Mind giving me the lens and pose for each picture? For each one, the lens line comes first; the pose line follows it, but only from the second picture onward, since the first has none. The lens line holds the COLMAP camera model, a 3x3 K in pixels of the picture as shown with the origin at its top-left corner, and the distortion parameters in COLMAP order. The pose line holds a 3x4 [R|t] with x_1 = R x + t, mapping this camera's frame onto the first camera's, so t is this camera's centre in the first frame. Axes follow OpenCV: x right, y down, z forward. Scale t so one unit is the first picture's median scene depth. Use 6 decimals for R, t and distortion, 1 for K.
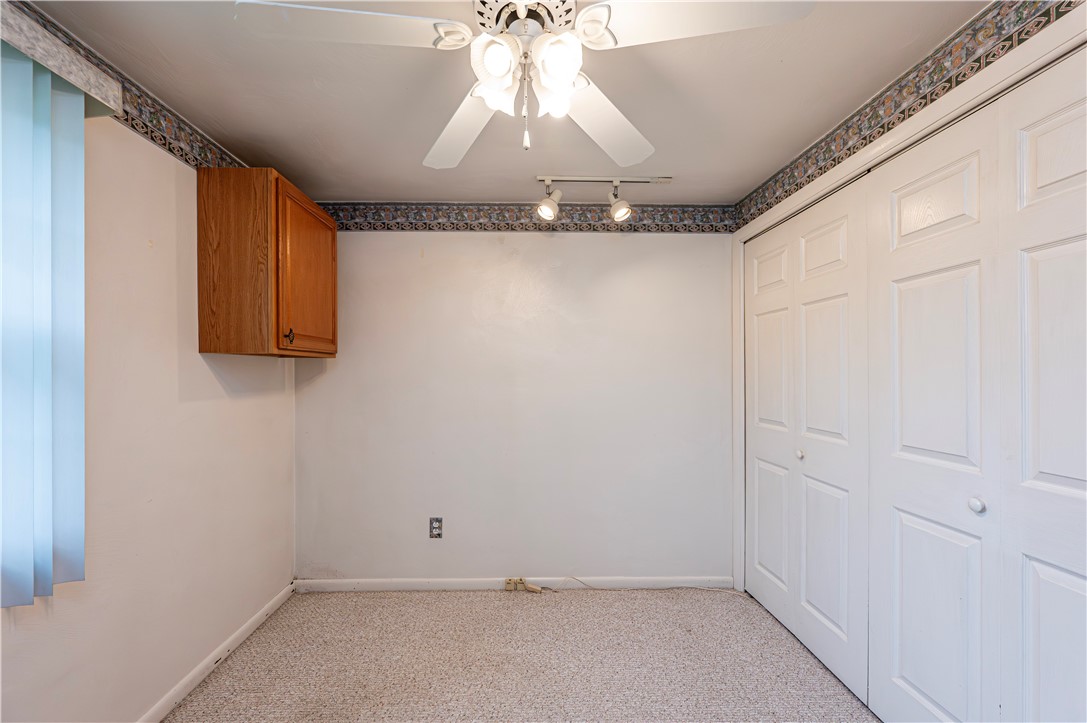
lens RADIAL K [[436.8, 0, 536.9], [0, 436.8, 373.3], [0, 0, 1]] dist [0.000477, -0.000292]
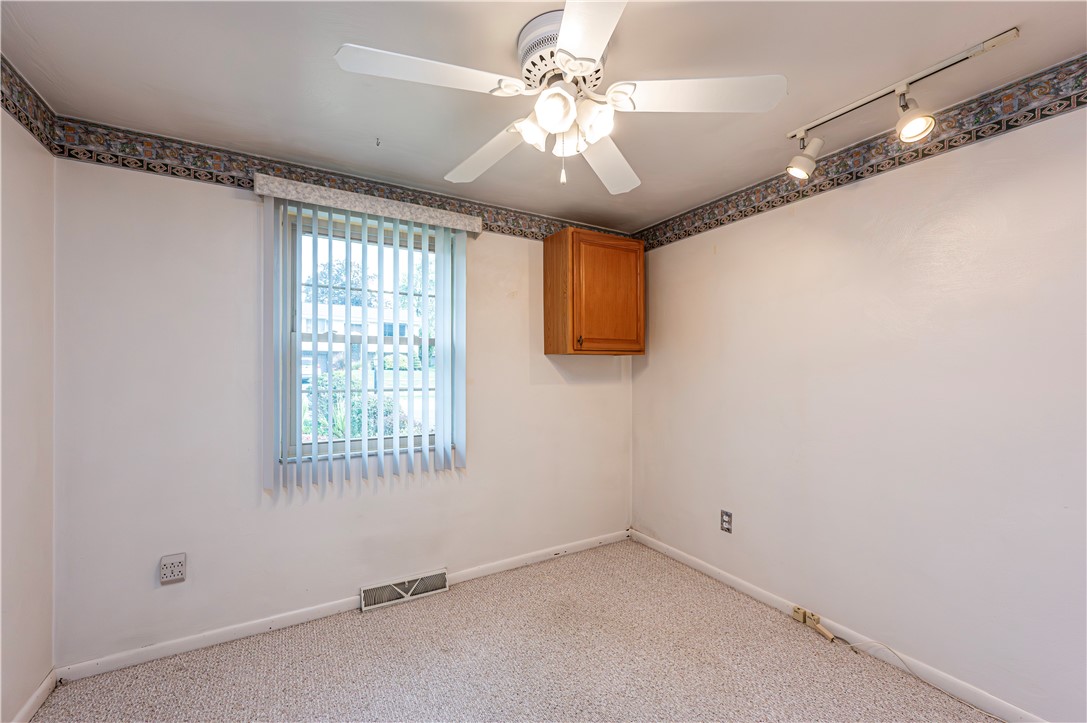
lens RADIAL K [[436.8, 0, 545.0], [0, 436.8, 364.3], [0, 0, 1]] dist [0.000477, -0.000292]
pose [[0.494845, -0.009787, -0.868926, 0.445402], [0.003376, 0.999951, -0.009340, 0.002932], [0.868974, 0.001688, 0.494854, 0.150217]]
